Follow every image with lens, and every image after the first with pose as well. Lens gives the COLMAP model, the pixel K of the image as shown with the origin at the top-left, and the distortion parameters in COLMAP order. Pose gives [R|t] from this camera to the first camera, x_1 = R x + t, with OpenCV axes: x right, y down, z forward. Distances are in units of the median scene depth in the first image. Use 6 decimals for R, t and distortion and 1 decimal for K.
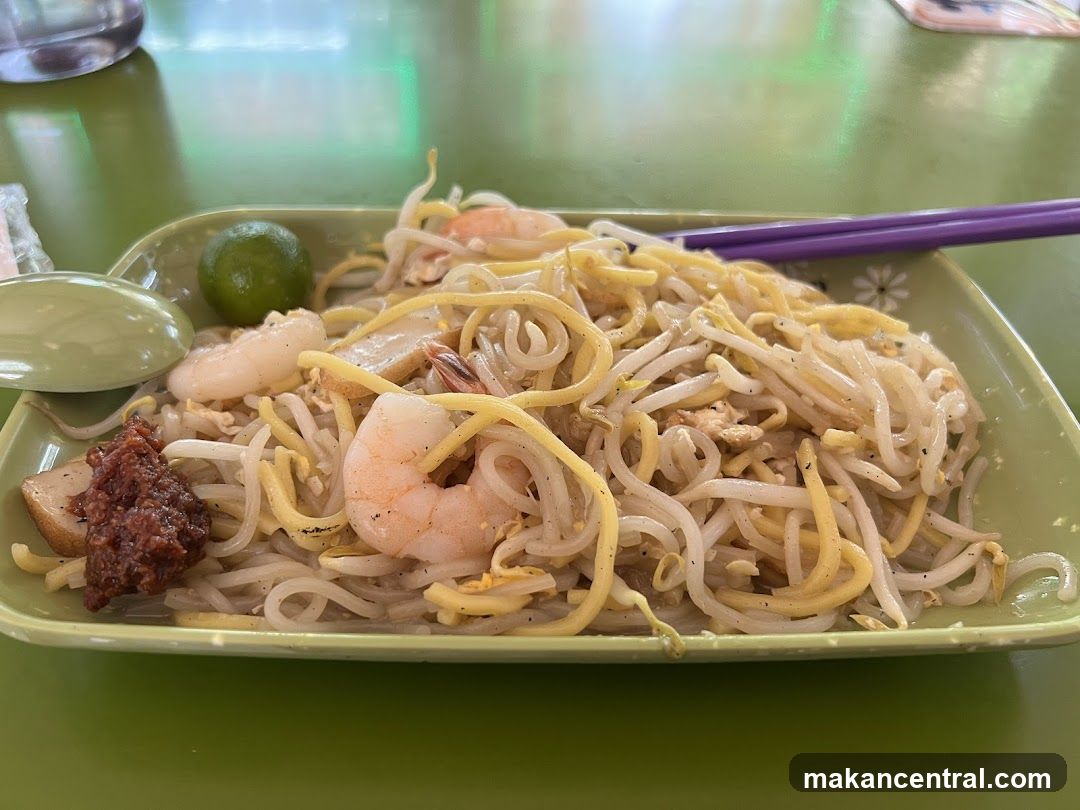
lens RADIAL K [[846.1, 0, 540.0], [0, 846.1, 405.0], [0, 0, 1]] dist [0.004541, -0.001161]
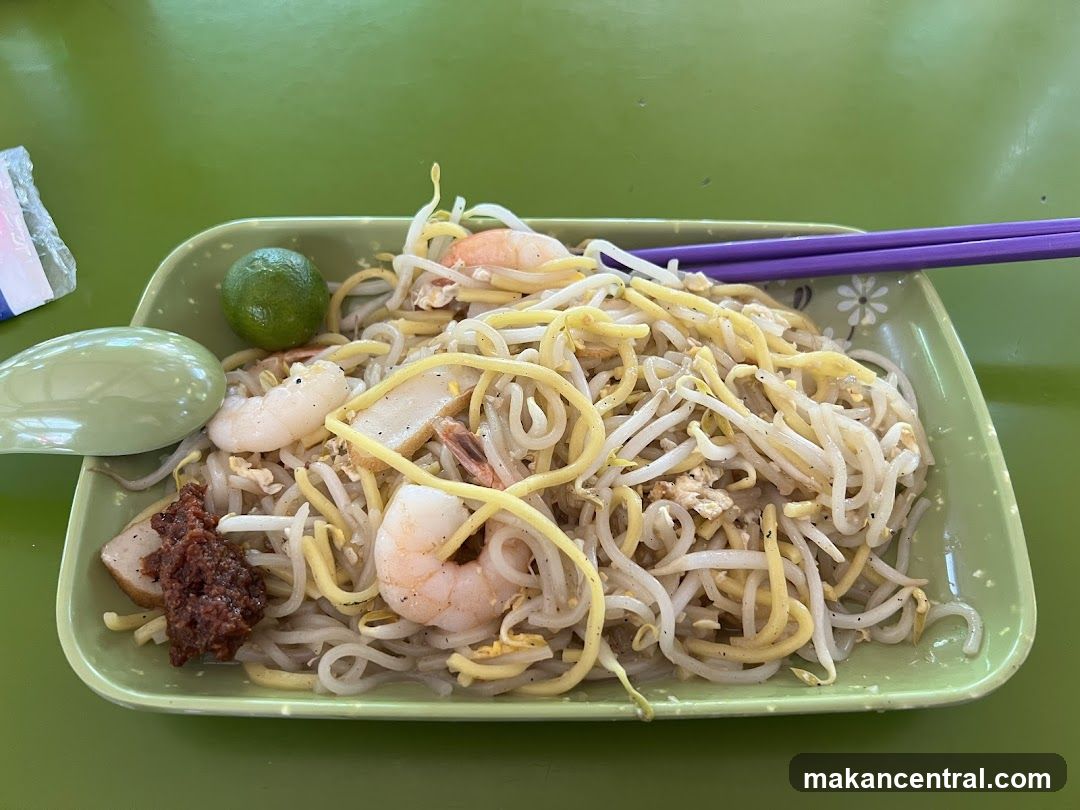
lens RADIAL K [[846.4, 0, 545.3], [0, 846.4, 402.5], [0, 0, 1]] dist [0.019376, -0.008559]
pose [[0.999997, 0.001601, 0.001652, 0.004572], [-0.001988, 0.962712, 0.270520, -0.428074], [-0.001157, -0.270523, 0.962713, -0.083119]]
